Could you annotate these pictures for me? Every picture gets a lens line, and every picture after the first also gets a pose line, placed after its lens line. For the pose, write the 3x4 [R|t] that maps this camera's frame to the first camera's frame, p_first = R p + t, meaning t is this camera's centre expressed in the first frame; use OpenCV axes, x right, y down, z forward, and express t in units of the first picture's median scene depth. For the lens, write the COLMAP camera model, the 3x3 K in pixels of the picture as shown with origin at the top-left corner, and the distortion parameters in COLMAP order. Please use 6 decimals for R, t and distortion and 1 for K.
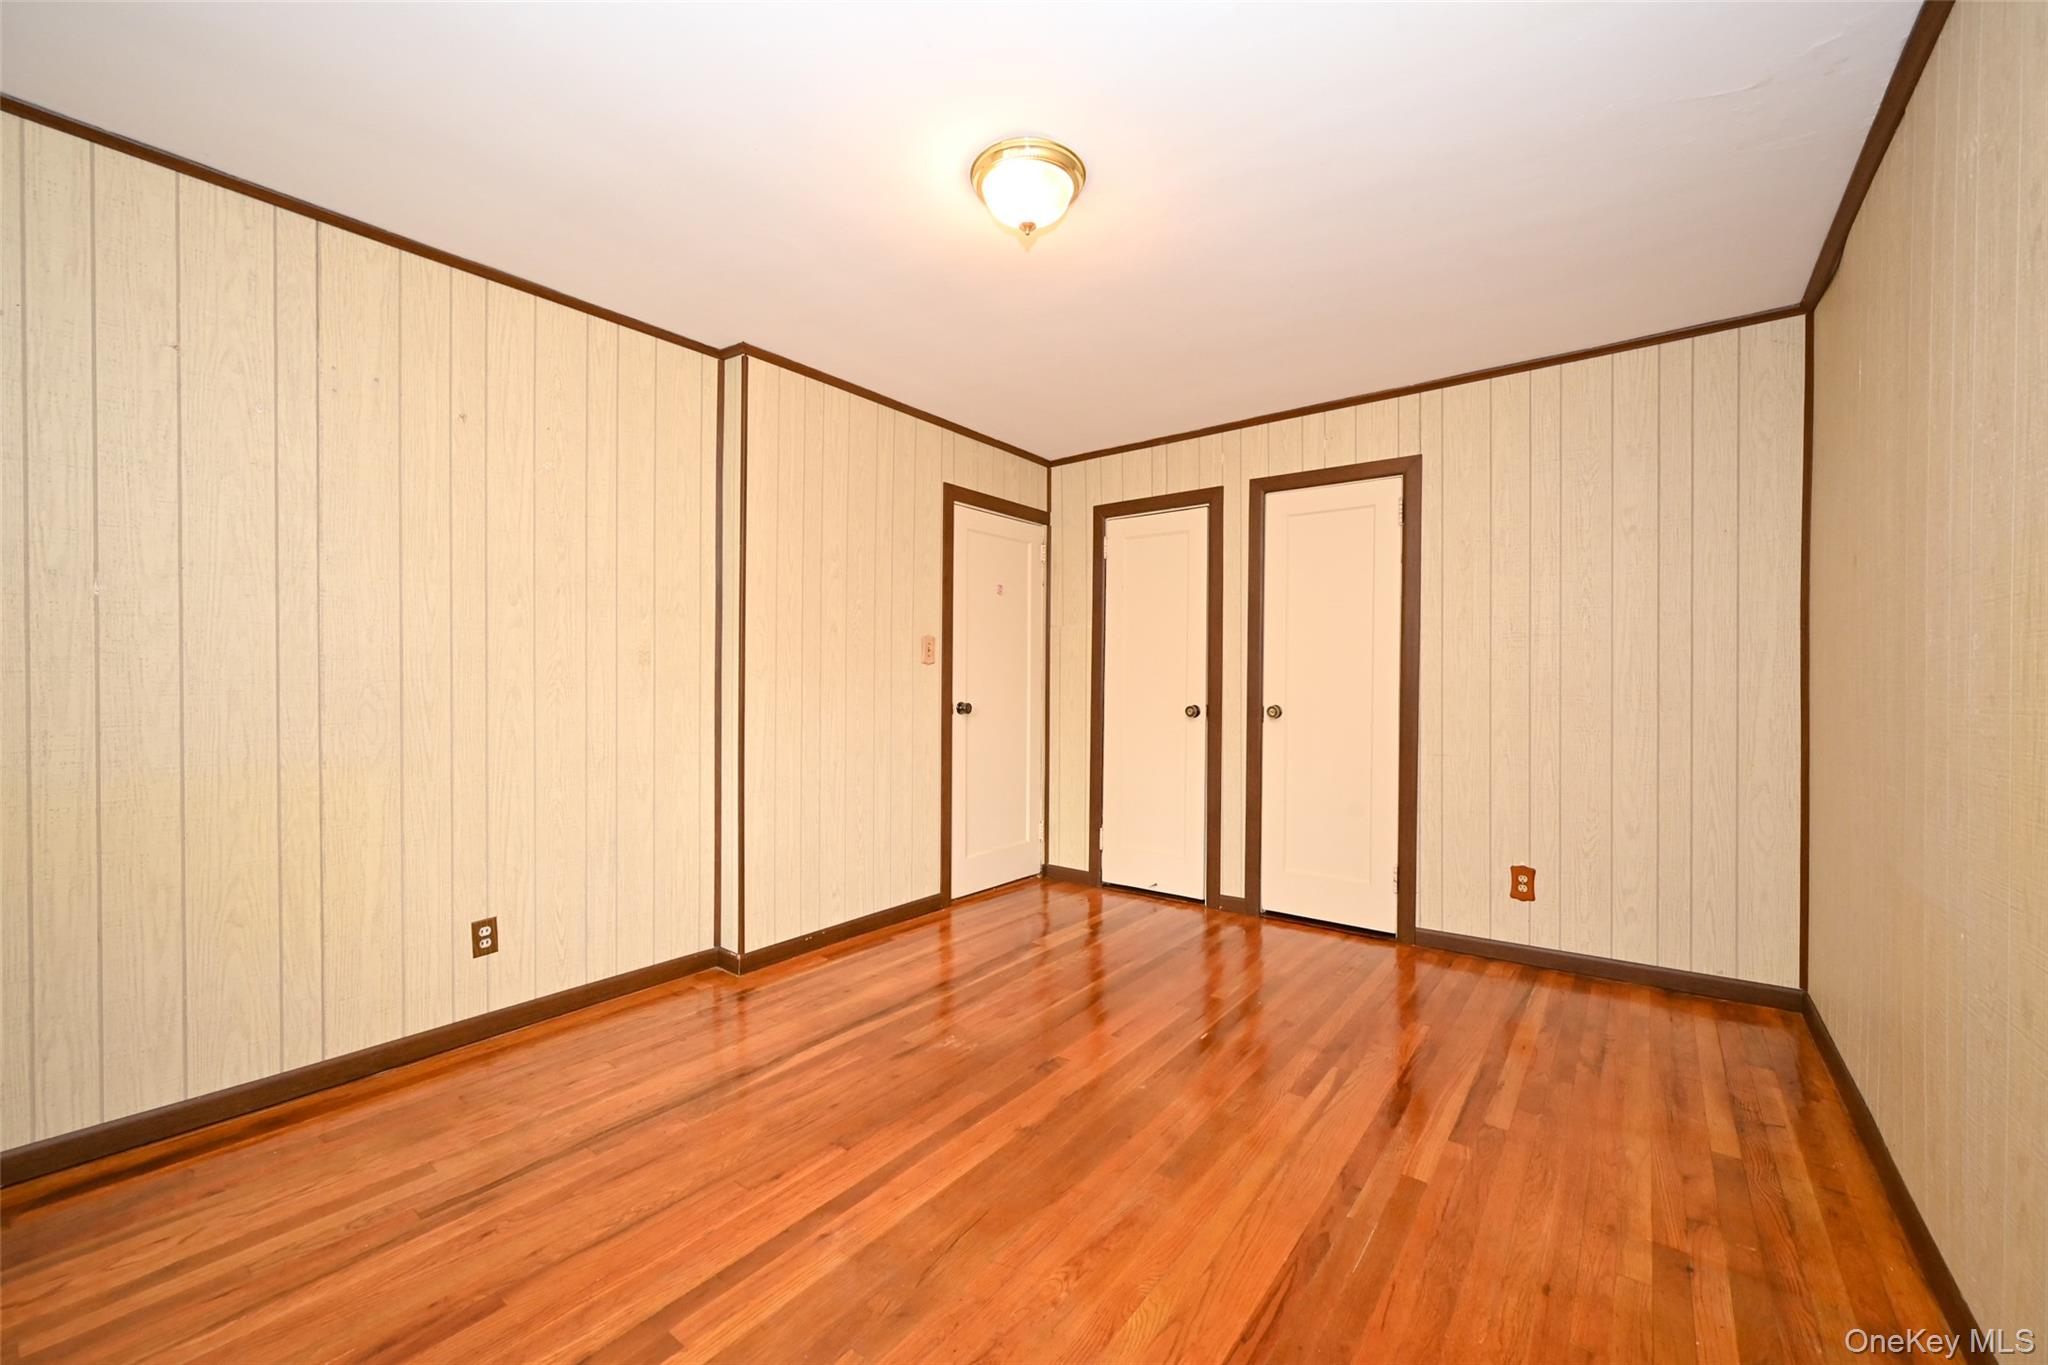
lens RADIAL K [[807.8, 0, 1027.4], [0, 807.8, 674.5], [0, 0, 1]] dist [-0.000476, -0.000118]
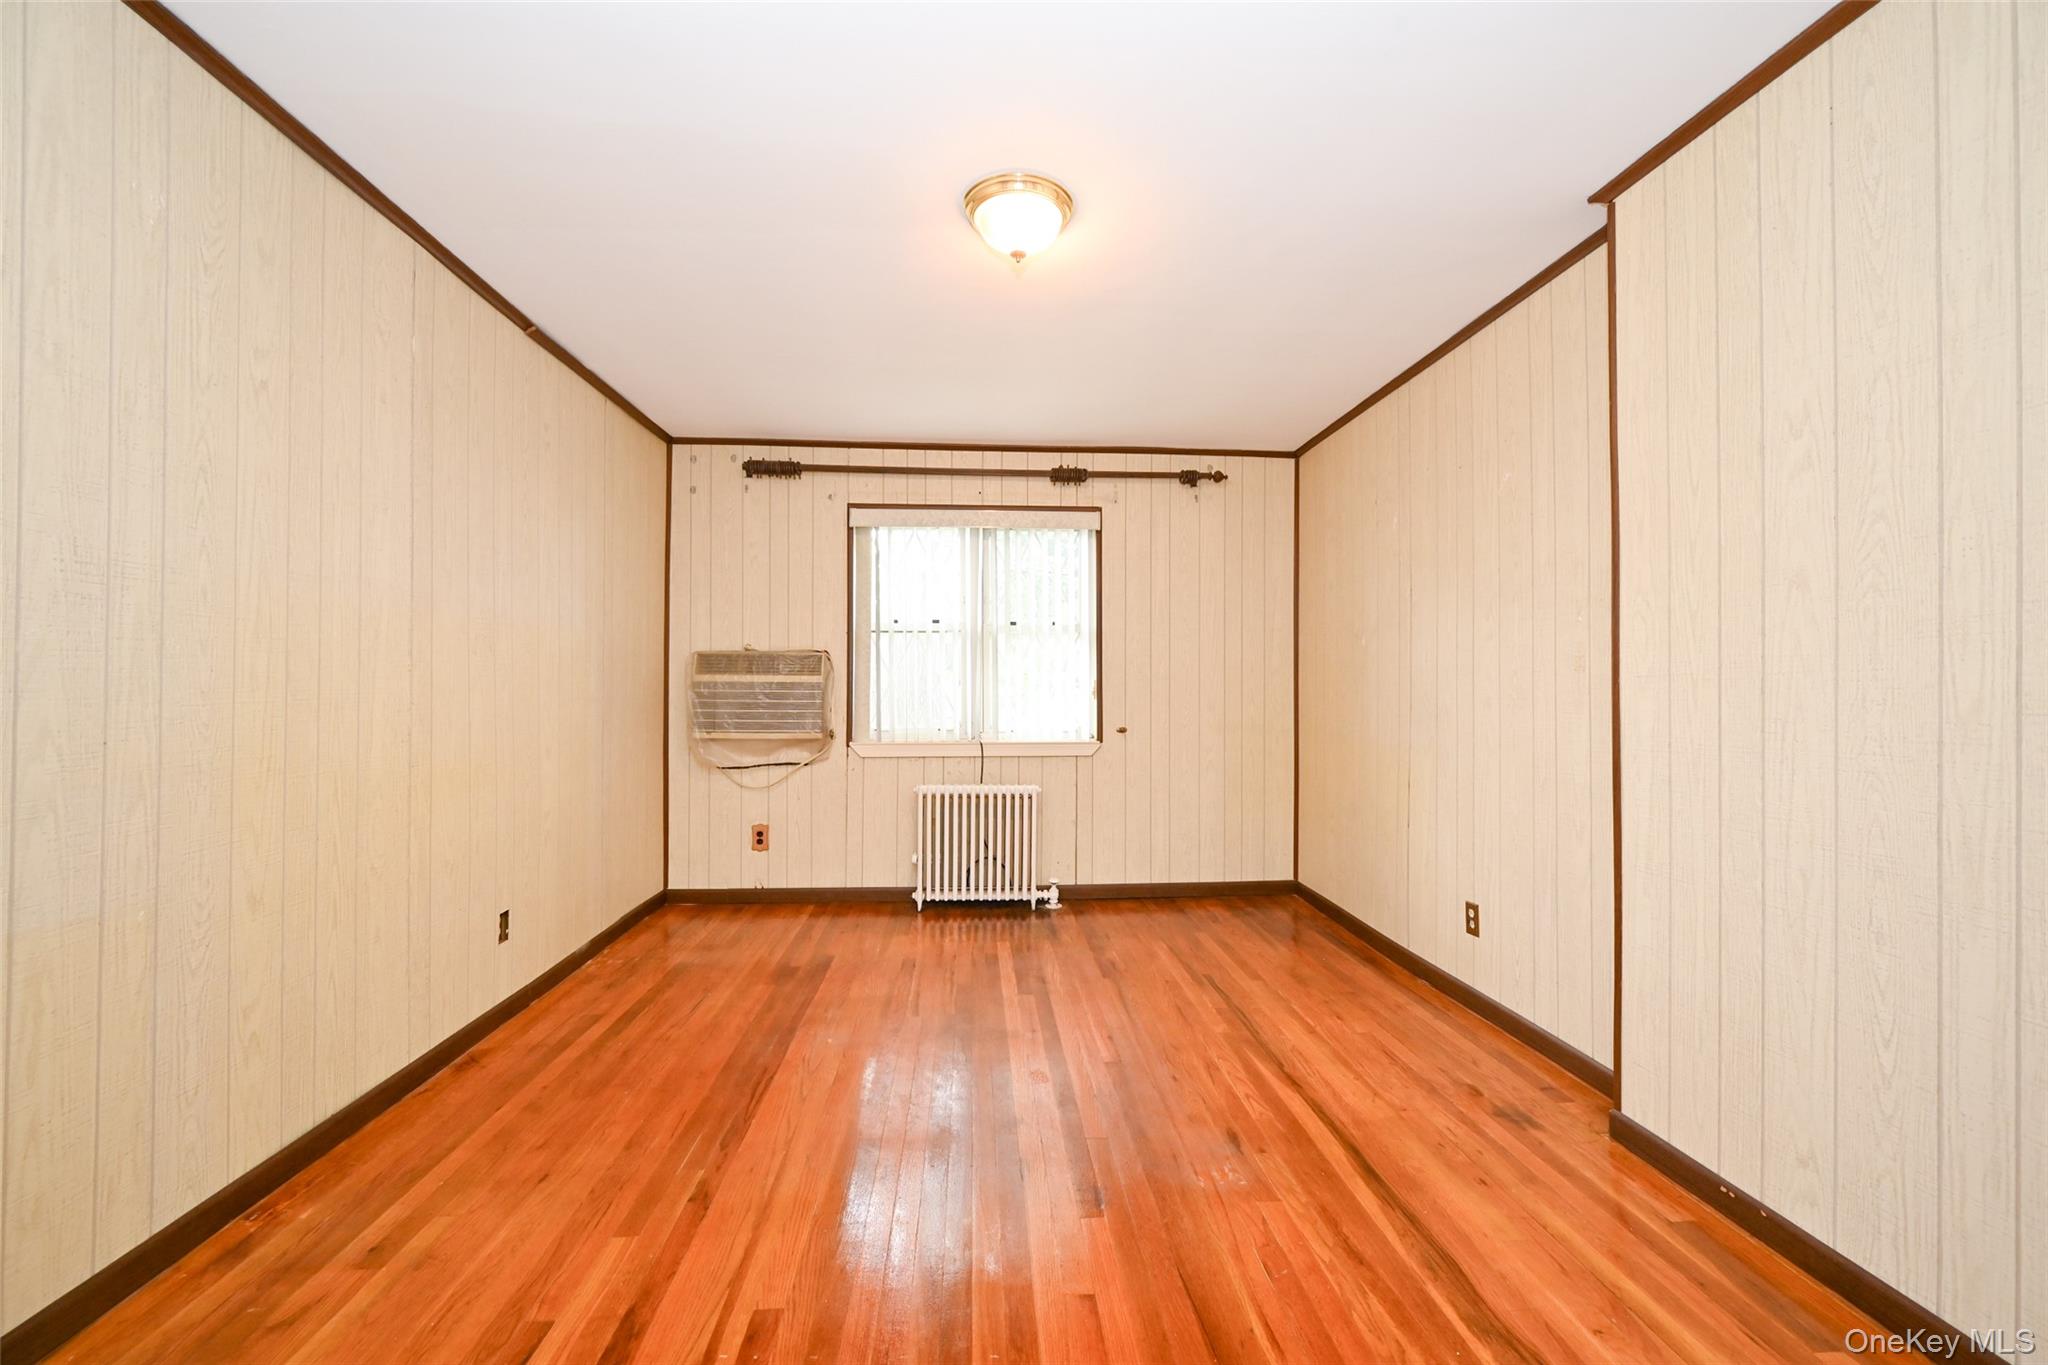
lens RADIAL K [[807.8, 0, 1026.5], [0, 807.8, 686.9], [0, 0, 1]] dist [-0.000476, -0.000118]
pose [[-0.750539, -0.004622, -0.660810, 0.679360], [-0.004471, 0.999988, -0.001917, 0.009194], [0.660811, 0.001516, -0.750551, 1.805453]]
